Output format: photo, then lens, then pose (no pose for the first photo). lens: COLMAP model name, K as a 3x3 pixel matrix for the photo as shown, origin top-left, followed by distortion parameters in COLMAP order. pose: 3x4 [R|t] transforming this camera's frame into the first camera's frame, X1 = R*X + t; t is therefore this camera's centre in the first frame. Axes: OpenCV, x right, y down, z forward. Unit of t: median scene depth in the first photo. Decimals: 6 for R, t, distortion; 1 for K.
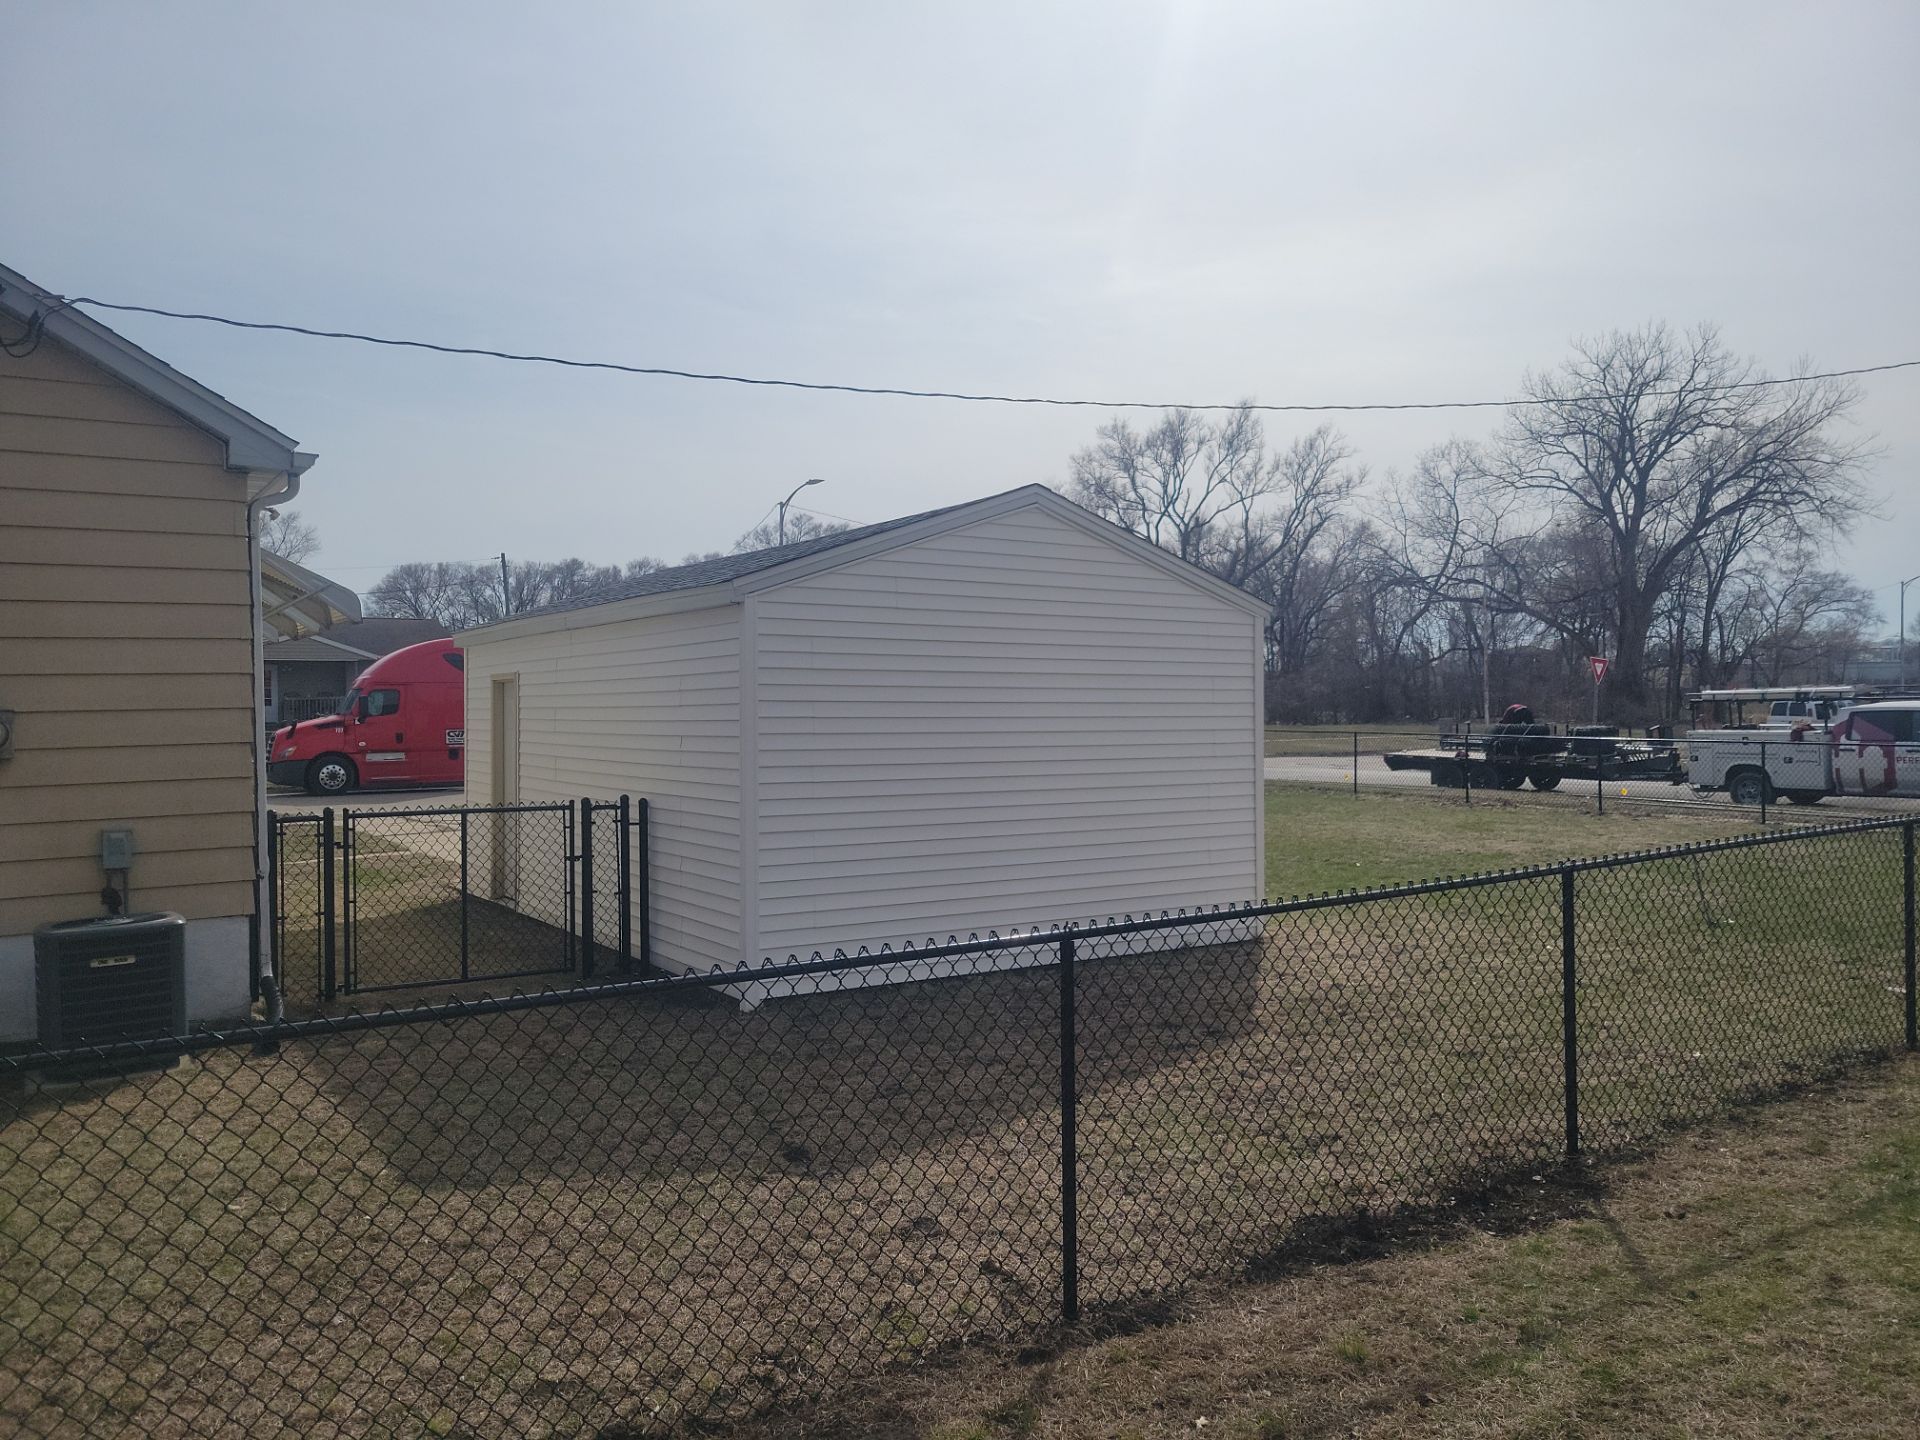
lens RADIAL K [[1424.8, 0, 964.6], [0, 1424.8, 712.4], [0, 0, 1]] dist [0.060387, -0.042096]
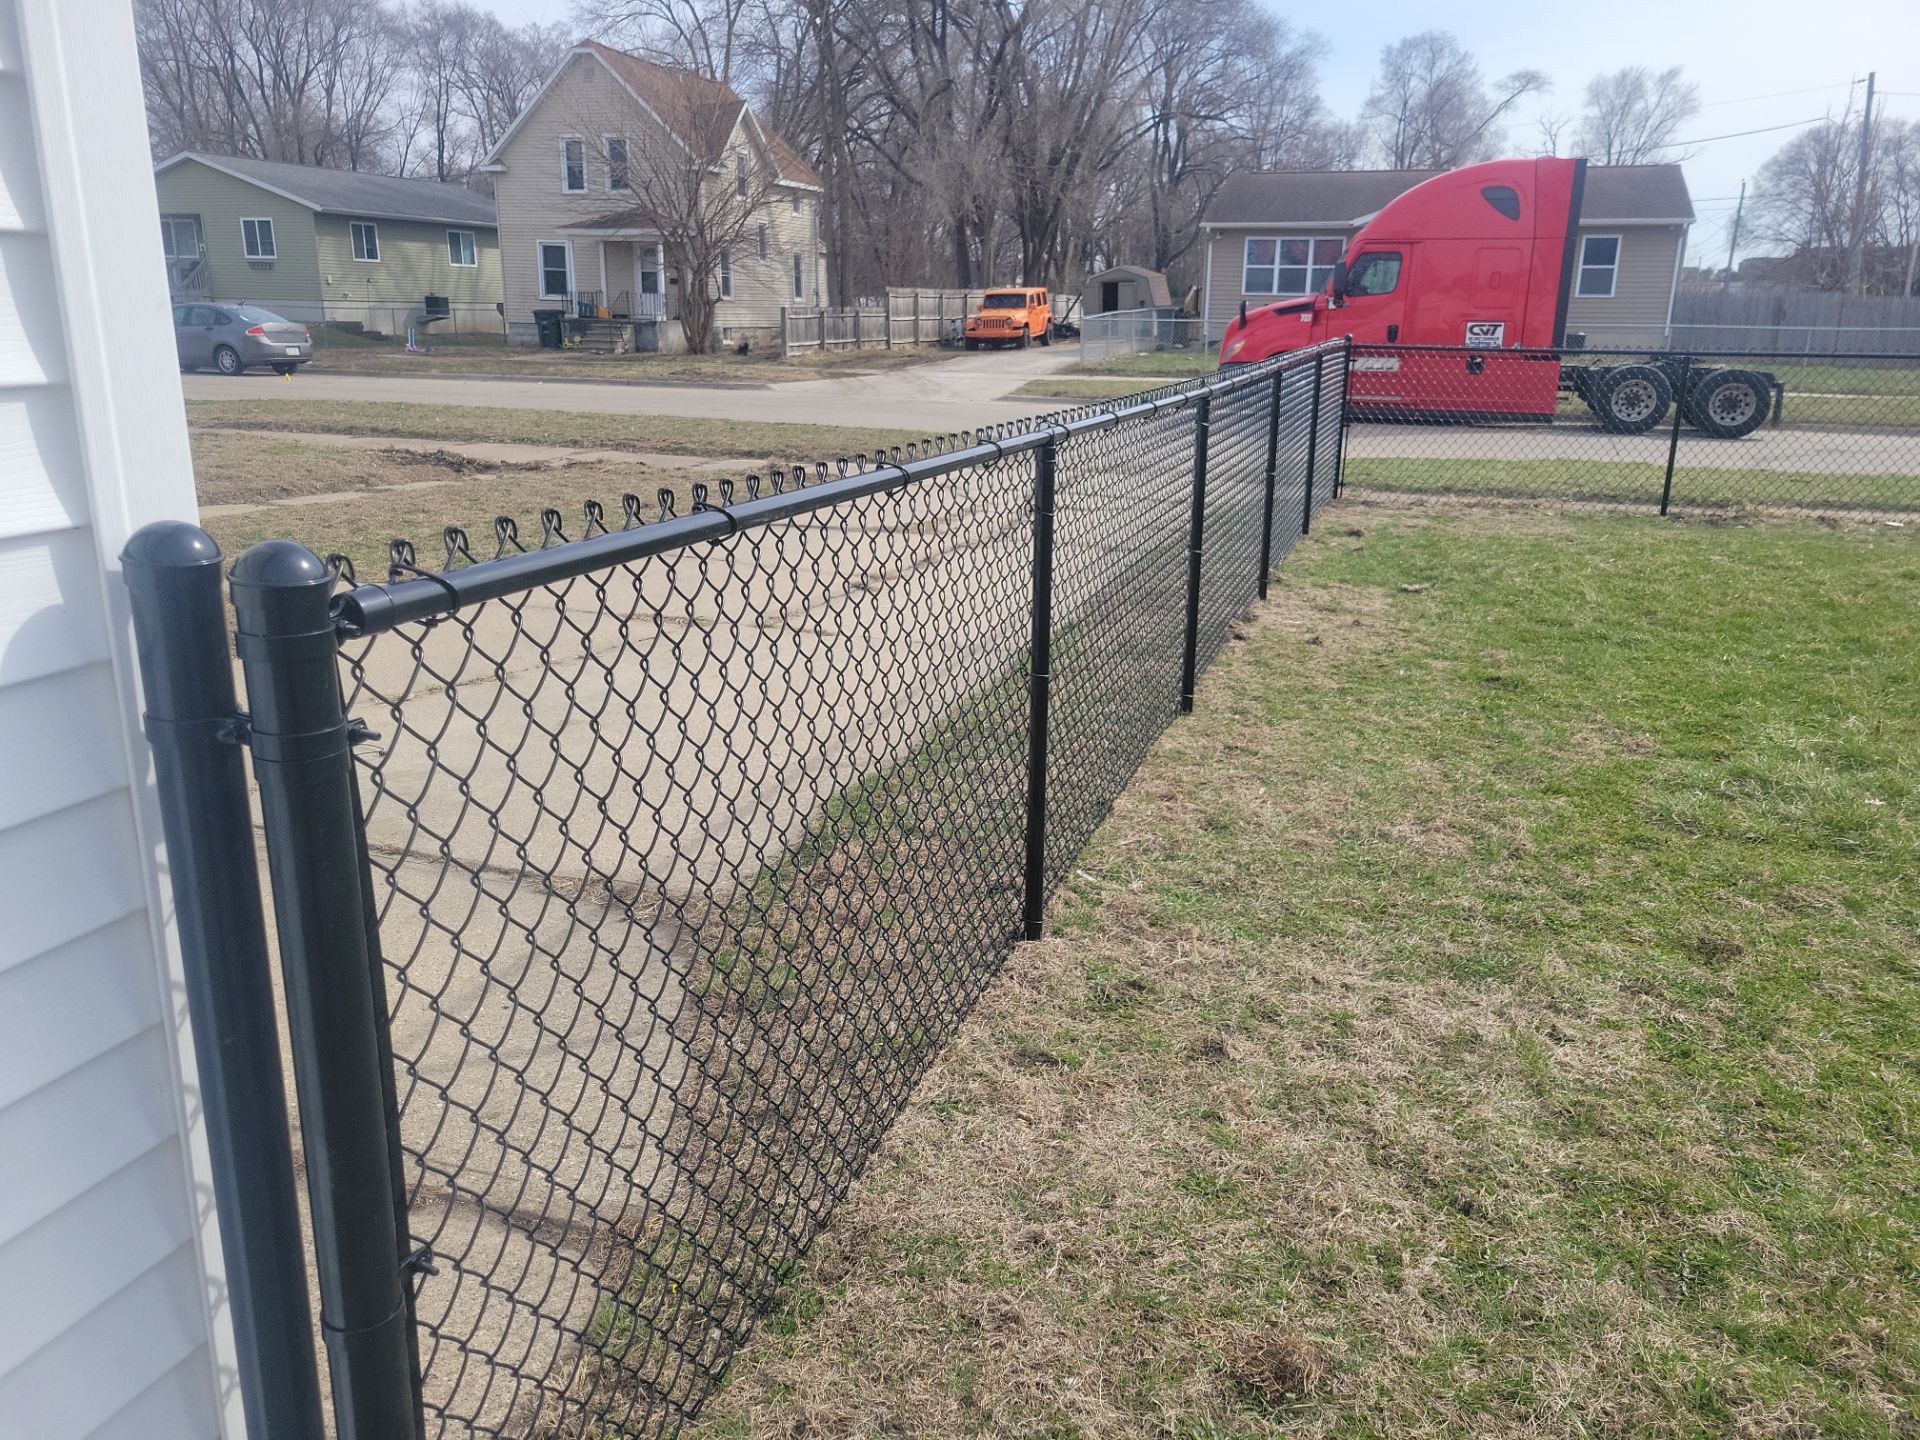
lens RADIAL K [[1424.8, 0, 993.1], [0, 1424.8, 722.0], [0, 0, 1]] dist [0.060387, -0.042096]
pose [[0.631931, 0.237068, -0.737876, -0.002265], [-0.030667, 0.958971, 0.281839, 0.009043], [0.774417, -0.155474, 0.613274, 0.463002]]
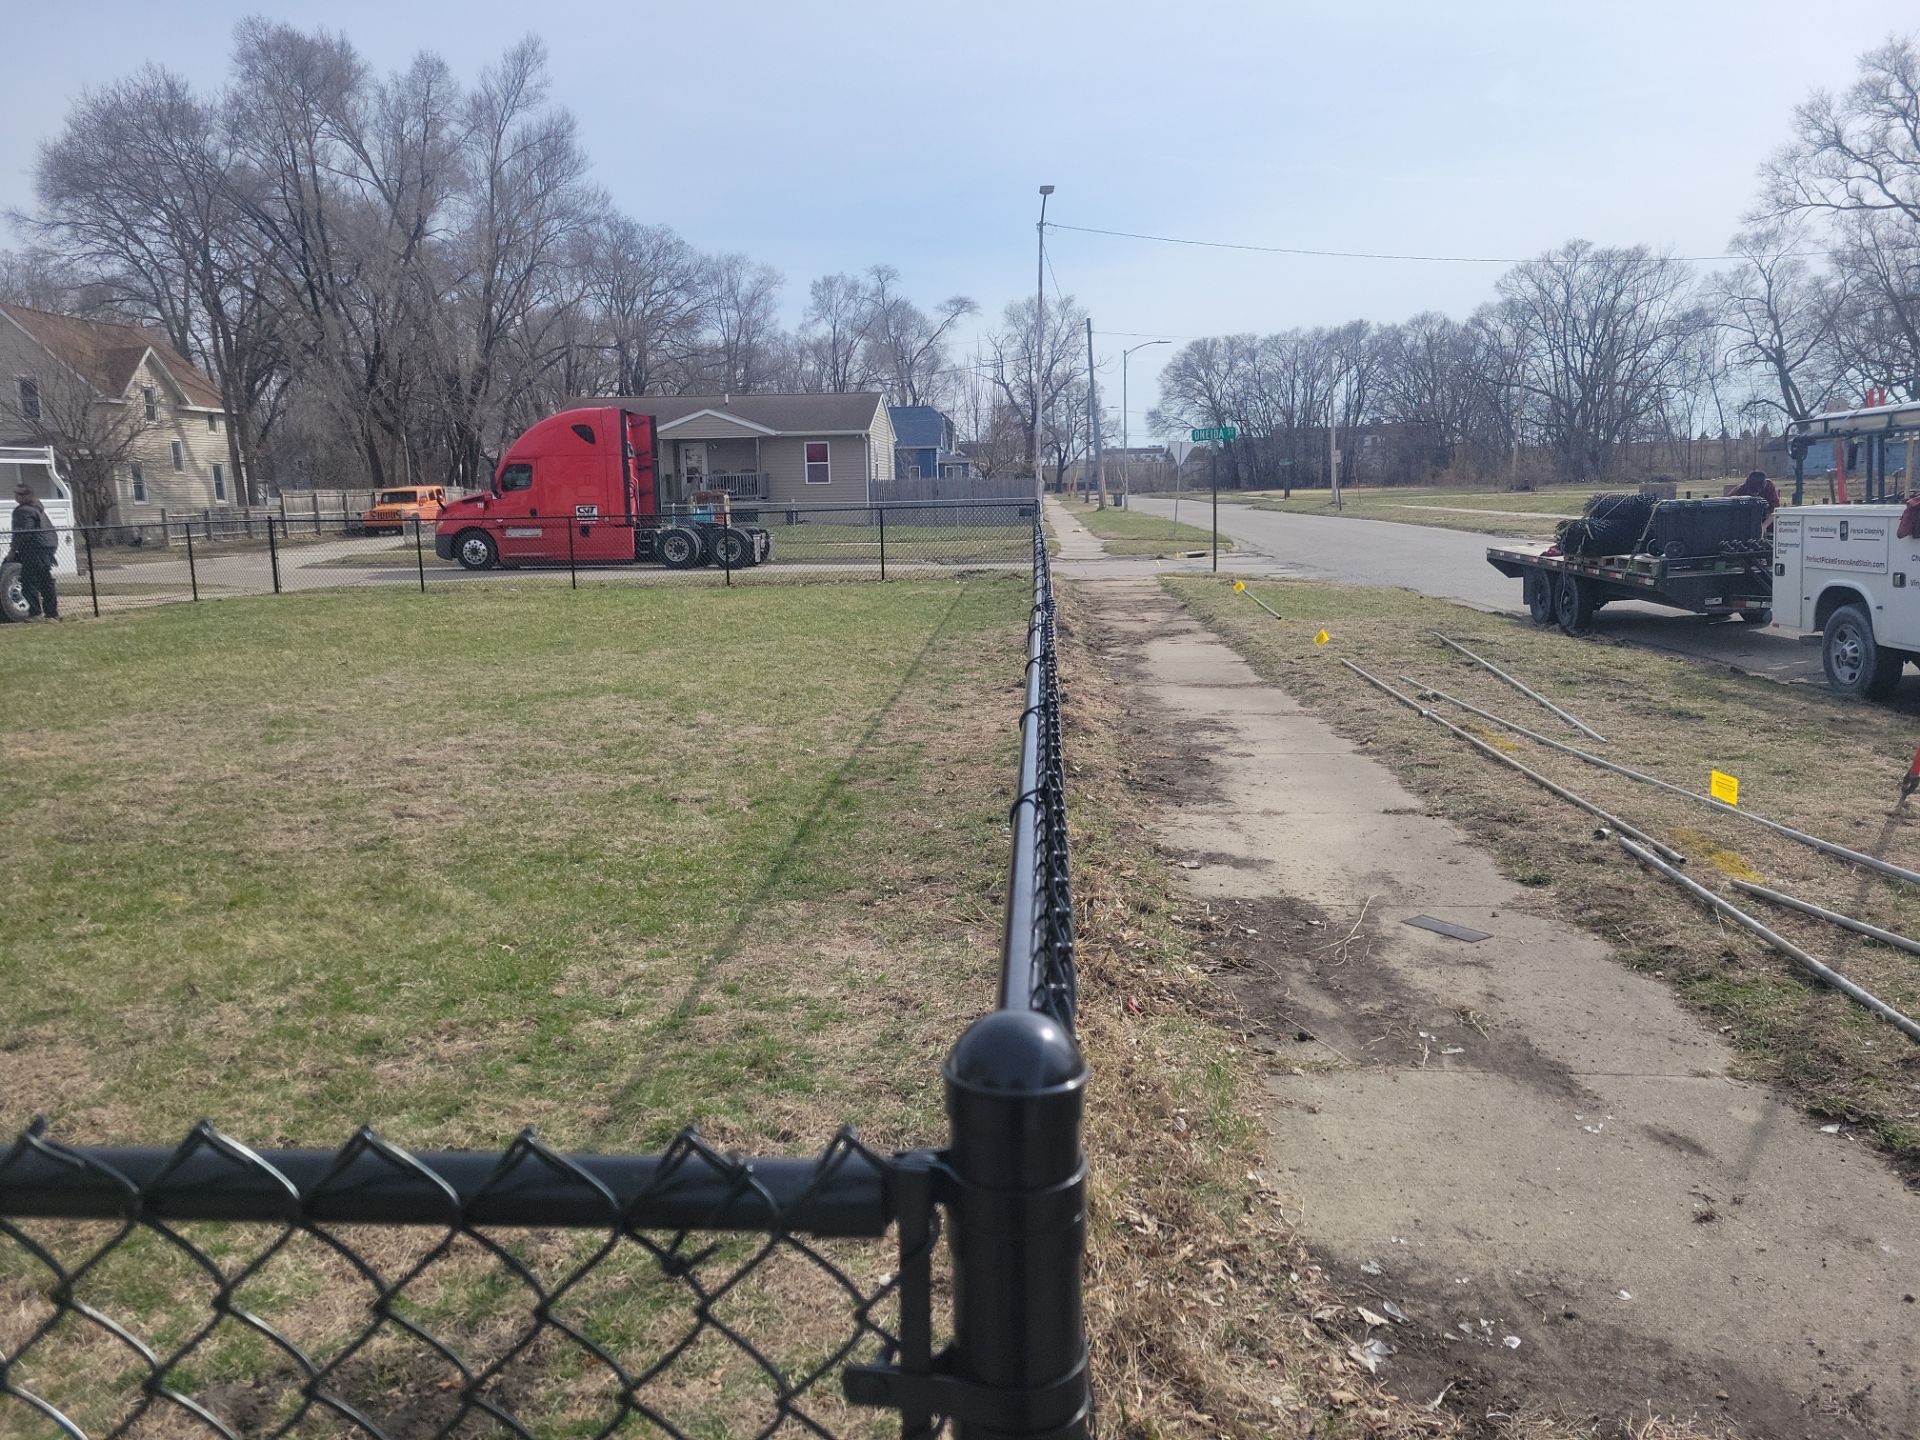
lens RADIAL K [[1424.8, 0, 973.5], [0, 1424.8, 725.4], [0, 0, 1]] dist [0.060387, -0.042096]
pose [[0.810888, 0.090916, -0.578095, 0.438106], [0.004241, 0.986919, 0.161160, 0.003829], [0.585185, -0.133135, 0.799896, 0.376655]]
